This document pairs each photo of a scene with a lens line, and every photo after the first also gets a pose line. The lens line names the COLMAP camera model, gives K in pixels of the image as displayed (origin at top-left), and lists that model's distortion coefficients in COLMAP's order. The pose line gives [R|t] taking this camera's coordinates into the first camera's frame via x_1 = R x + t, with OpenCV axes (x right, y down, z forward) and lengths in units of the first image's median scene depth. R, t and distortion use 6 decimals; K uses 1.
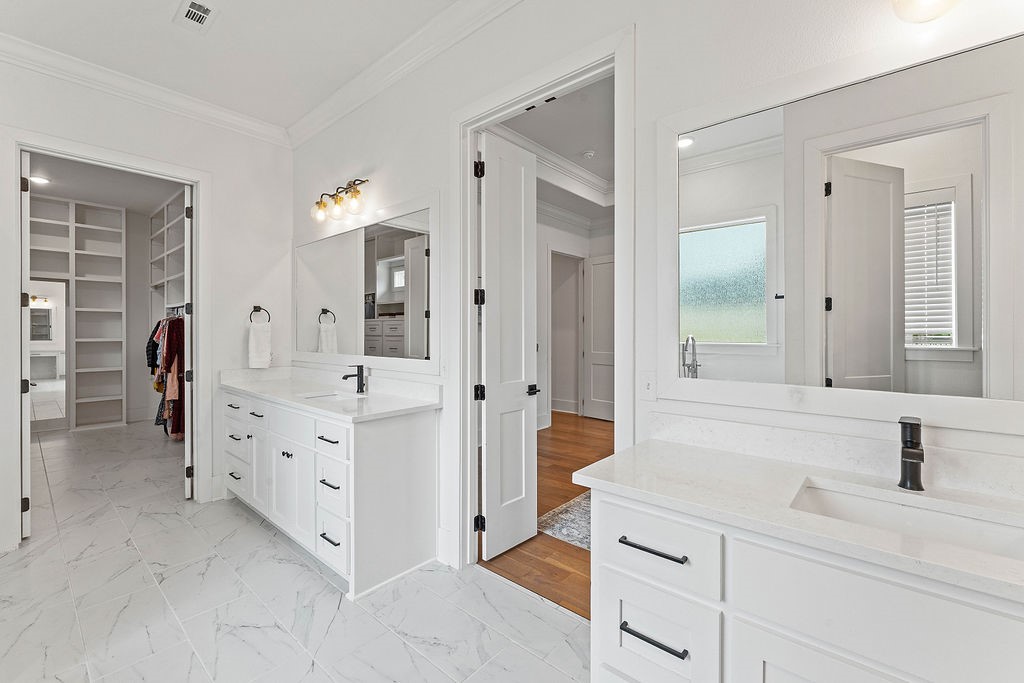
lens RADIAL K [[428.5, 0, 512.0], [0, 428.5, 341.5], [0, 0, 1]] dist [-0.000387, -0.000010]
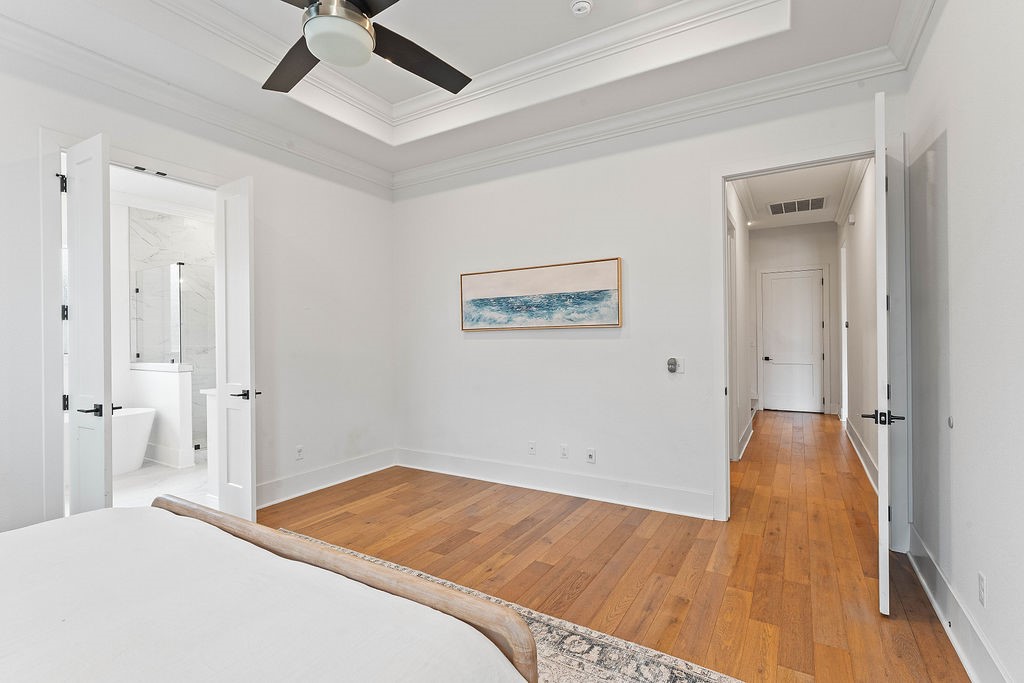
lens RADIAL K [[480.9, 0, 512.0], [0, 480.9, 341.5], [0, 0, 1]] dist [-0.000720, 0.000019]
pose [[0.172559, 0.004416, -0.984989, 0.610459], [-0.017114, 0.999852, 0.001485, -0.012731], [0.984851, 0.016601, 0.172609, 0.653276]]
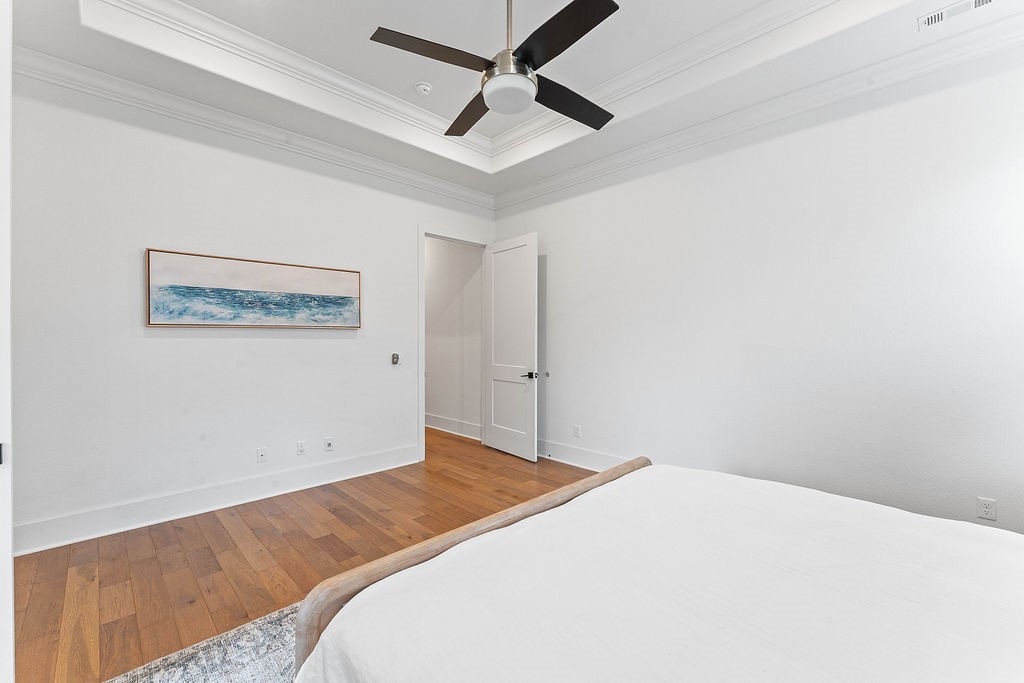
lens RADIAL K [[421.5, 0, 512.0], [0, 421.5, 341.5], [0, 0, 1]] dist [-0.000984, -0.000148]
pose [[0.997017, 0.005056, -0.077020, 0.305992], [-0.006512, 0.999805, -0.018666, -0.002856], [0.076911, 0.019112, 0.996855, 0.255953]]
